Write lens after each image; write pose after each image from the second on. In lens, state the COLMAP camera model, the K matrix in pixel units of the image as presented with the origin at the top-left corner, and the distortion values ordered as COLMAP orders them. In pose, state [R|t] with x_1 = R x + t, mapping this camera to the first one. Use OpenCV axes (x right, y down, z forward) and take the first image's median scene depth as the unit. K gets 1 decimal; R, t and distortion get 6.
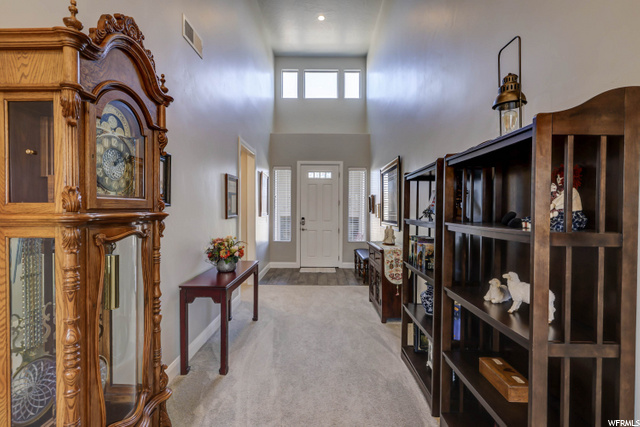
lens RADIAL K [[283.1, 0, 319.5], [0, 283.1, 211.8], [0, 0, 1]] dist [-0.002645, -0.000298]
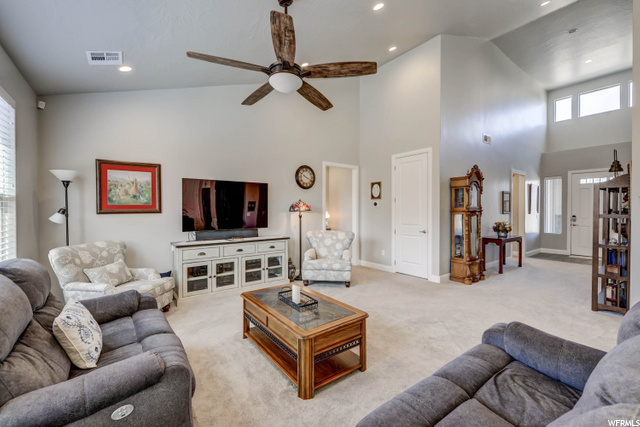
lens RADIAL K [[267.6, 0, 320.7], [0, 267.6, 212.2], [0, 0, 1]] dist [-0.001227, 0.000353]
pose [[0.600736, 0.004676, -0.799434, 0.217549], [-0.004485, 0.999987, 0.002479, 0.007682], [0.799435, 0.002096, 0.600749, -0.621338]]
